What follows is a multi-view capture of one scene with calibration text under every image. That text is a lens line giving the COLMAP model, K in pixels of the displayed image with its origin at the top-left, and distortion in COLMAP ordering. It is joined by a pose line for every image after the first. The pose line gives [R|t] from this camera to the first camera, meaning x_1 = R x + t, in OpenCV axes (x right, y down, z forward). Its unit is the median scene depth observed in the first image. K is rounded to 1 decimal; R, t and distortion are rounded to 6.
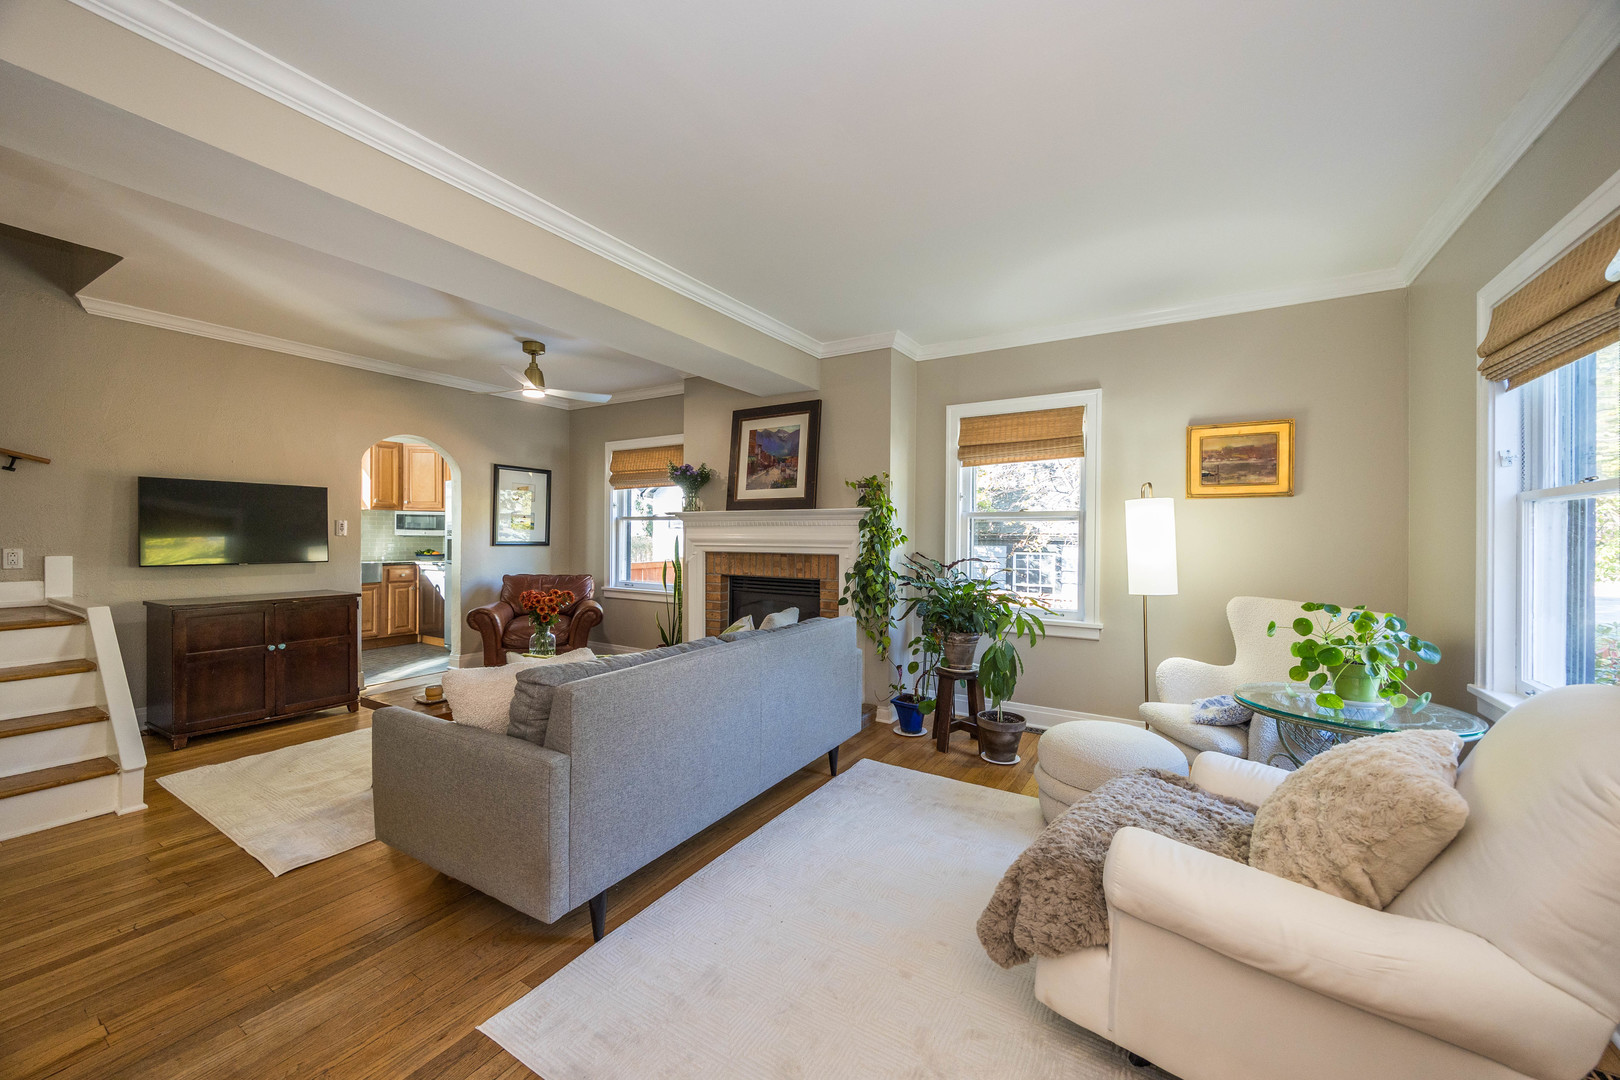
lens RADIAL K [[615.9, 0, 810.0], [0, 615.9, 540.0], [0, 0, 1]] dist [-0.002498, -0.000076]
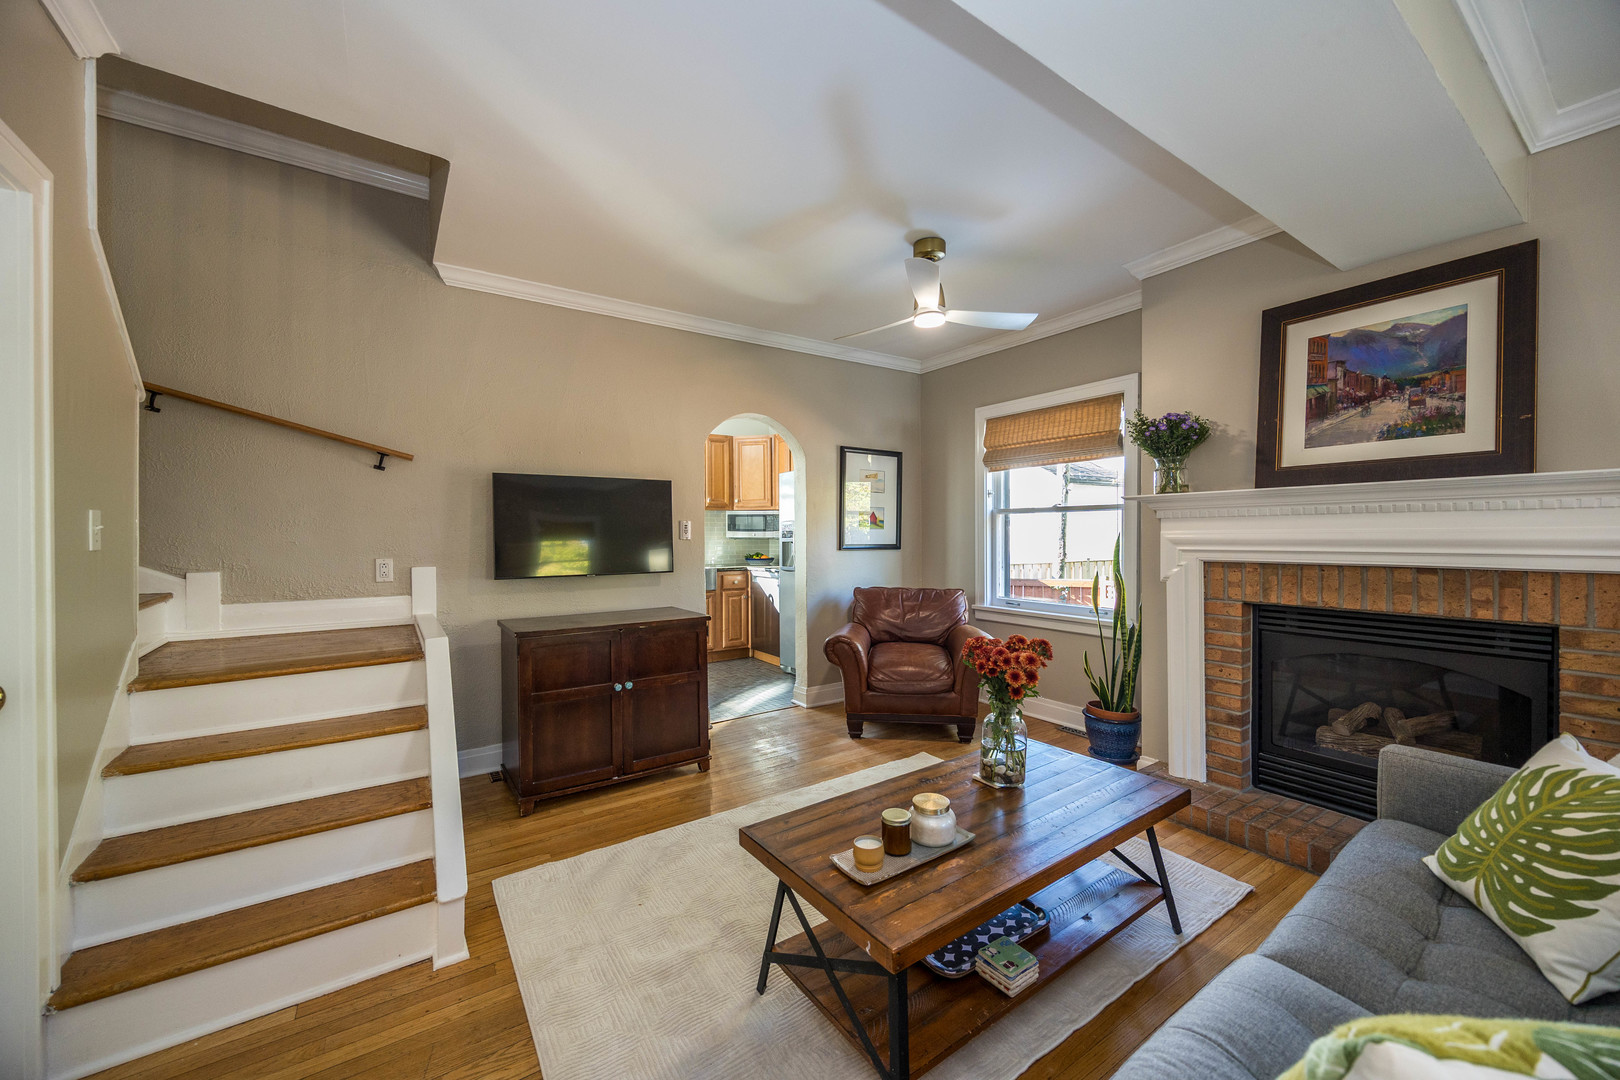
lens RADIAL K [[615.9, 0, 810.0], [0, 615.9, 540.0], [0, 0, 1]] dist [-0.002498, -0.000076]
pose [[0.911461, -0.008814, -0.411291, -0.278621], [0.009938, 0.999950, 0.000595, -0.005348], [0.411266, -0.004629, 0.911504, 0.326935]]
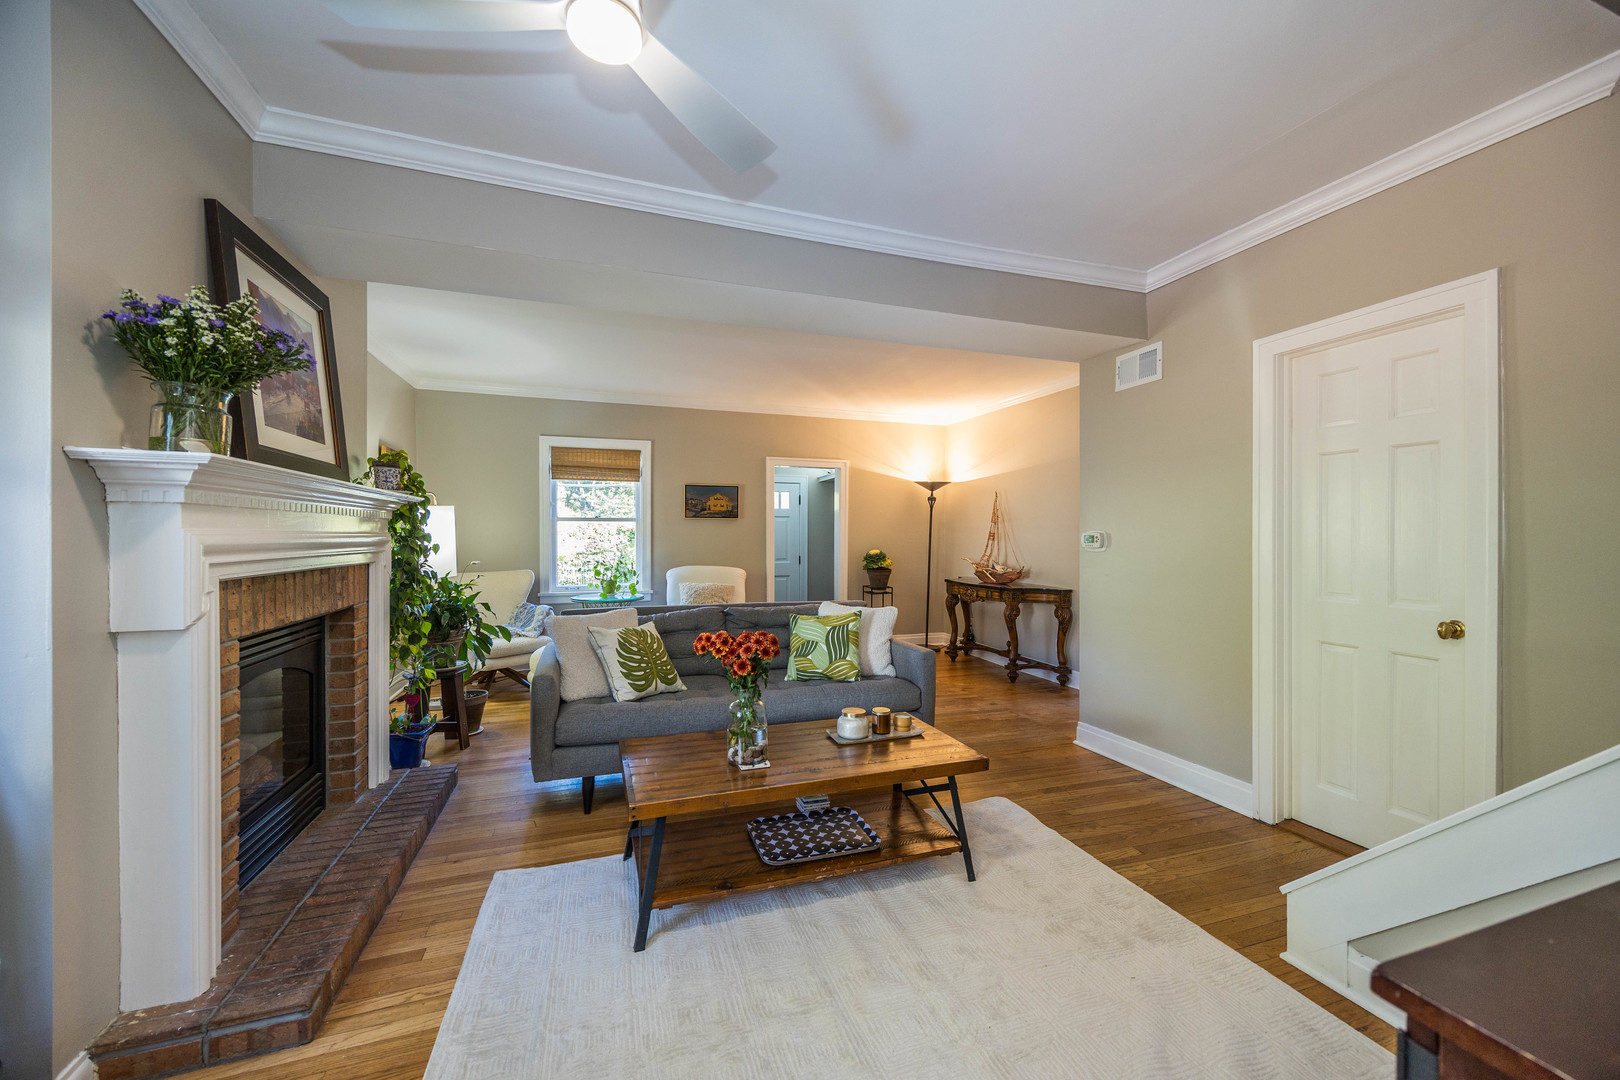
lens RADIAL K [[615.9, 0, 810.0], [0, 615.9, 540.0], [0, 0, 1]] dist [-0.002498, -0.000076]
pose [[-0.767825, -0.011375, 0.640558, -0.659834], [-0.004284, 0.999911, 0.012622, -0.009270], [-0.640645, 0.006947, -0.767806, 1.081500]]
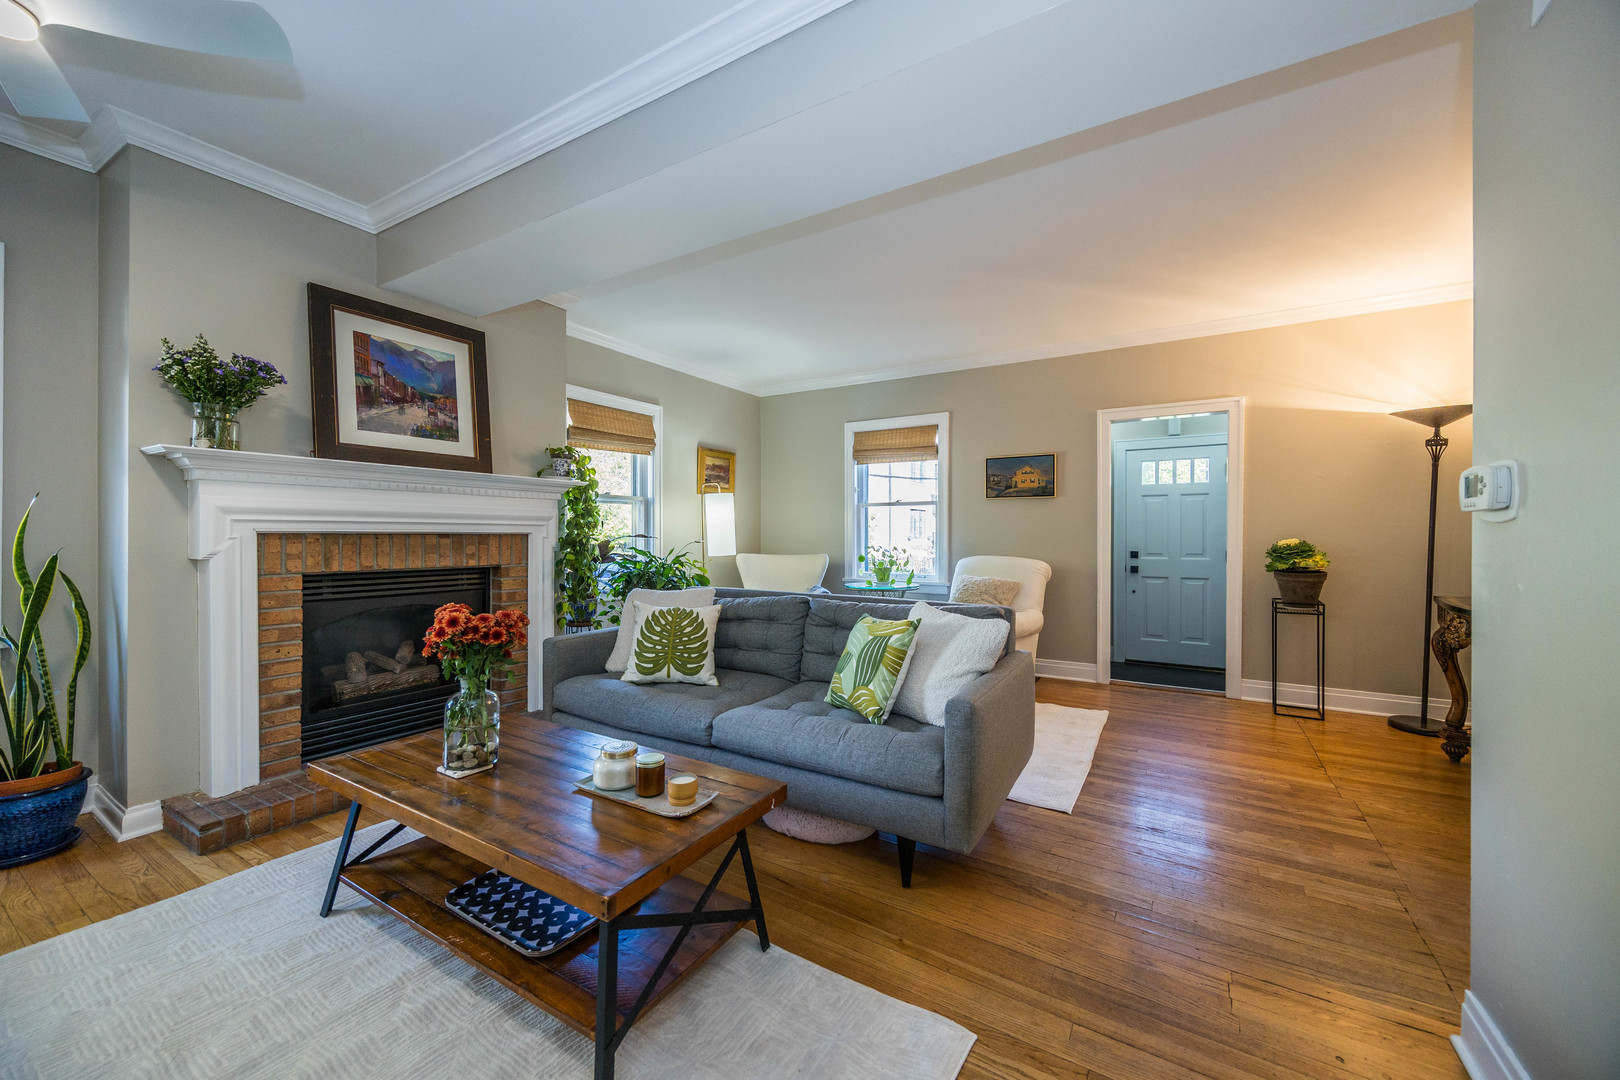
lens RADIAL K [[615.9, 0, 810.0], [0, 615.9, 540.0], [0, 0, 1]] dist [-0.002498, -0.000076]
pose [[0.001596, -0.015761, 0.999875, -0.705433], [0.000966, 0.999875, 0.015760, 0.017747], [-0.999998, 0.000941, 0.001611, 0.555658]]
